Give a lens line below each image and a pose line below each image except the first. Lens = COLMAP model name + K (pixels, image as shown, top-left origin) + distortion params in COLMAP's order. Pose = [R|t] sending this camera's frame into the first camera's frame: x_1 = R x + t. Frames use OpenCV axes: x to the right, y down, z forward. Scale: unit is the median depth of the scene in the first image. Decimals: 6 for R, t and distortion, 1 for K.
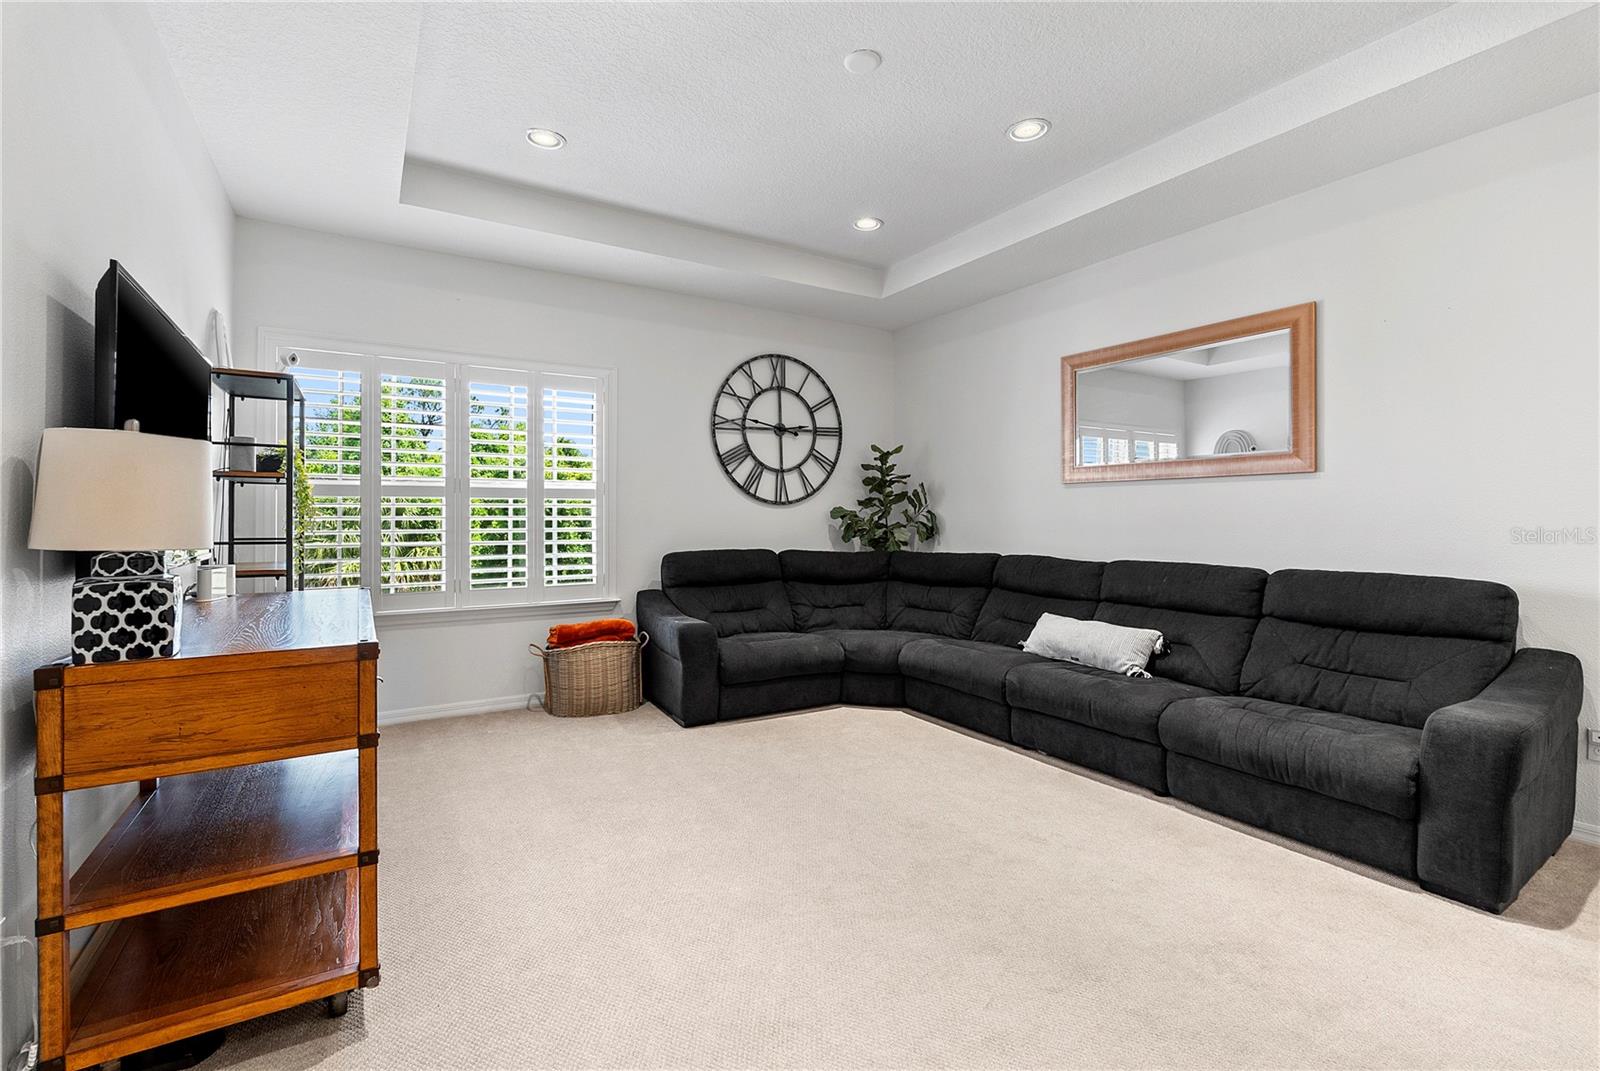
lens RADIAL K [[707.7, 0, 796.5], [0, 707.7, 517.7], [0, 0, 1]] dist [-0.034997, 0.000155]
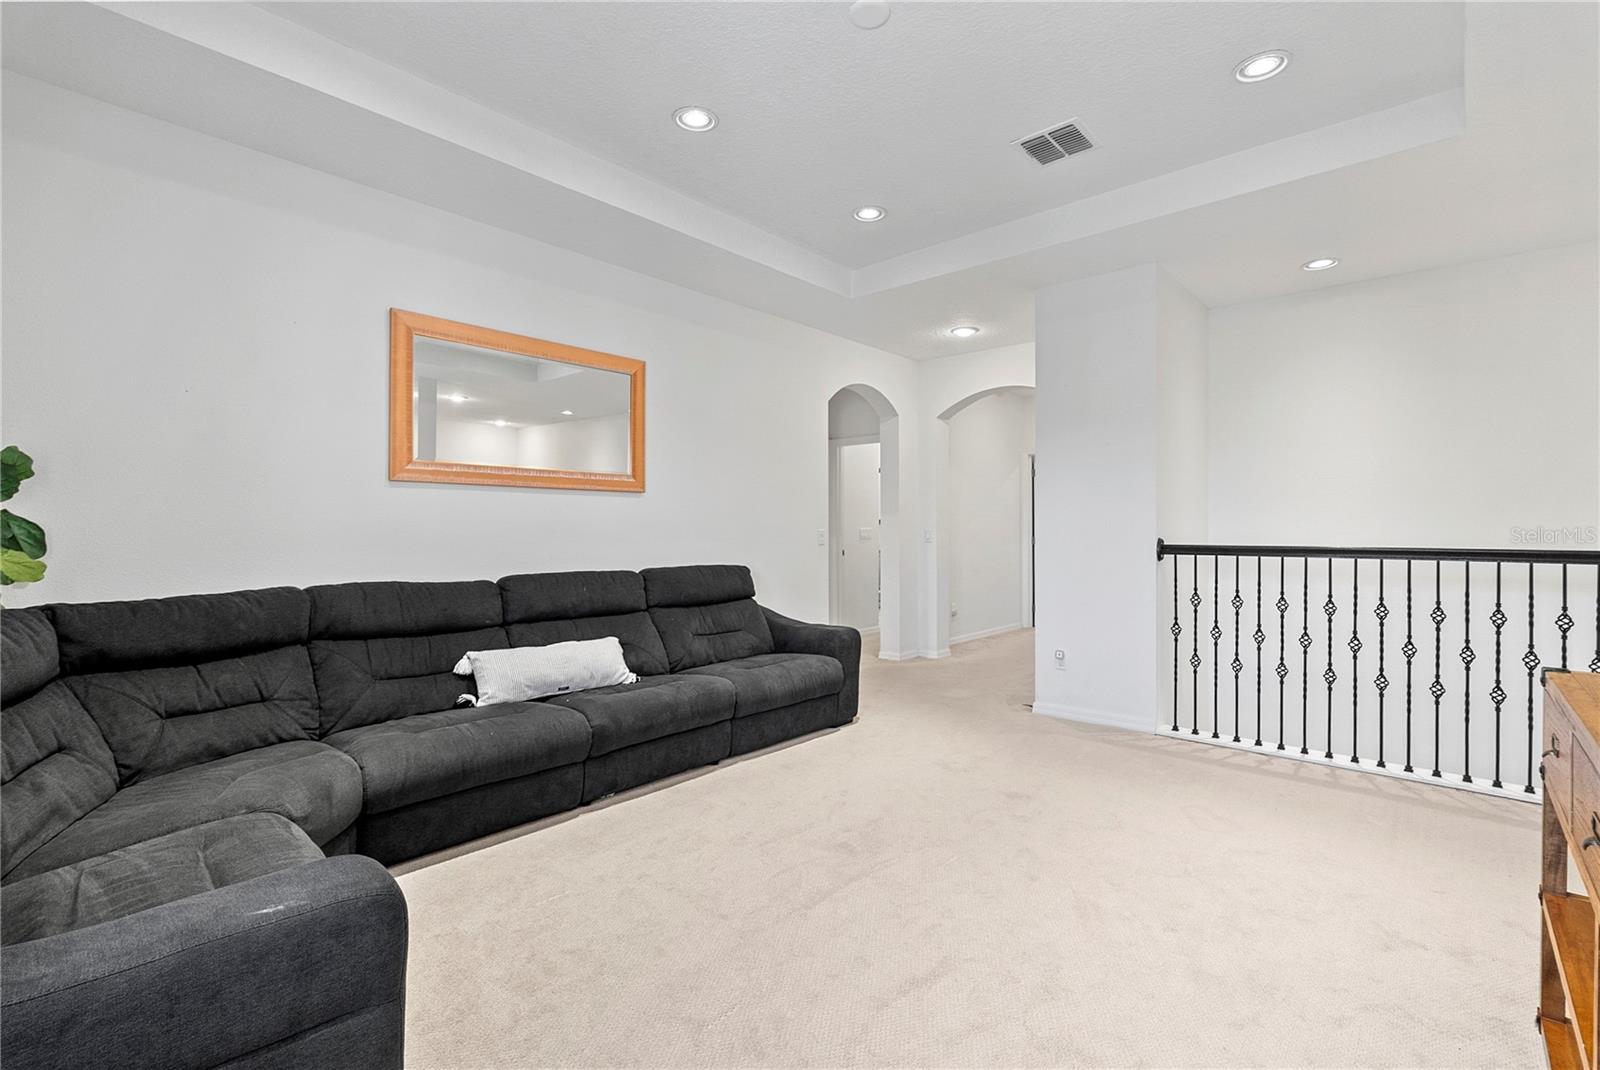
lens RADIAL K [[707.0, 0, 792.9], [0, 707.0, 531.5], [0, 0, 1]] dist [-0.000602, -0.000022]
pose [[-0.265879, 0.000554, 0.964006, -0.380425], [0.005449, 0.999985, 0.000929, 0.004120], [-0.963991, 0.005500, -0.265877, 0.685965]]
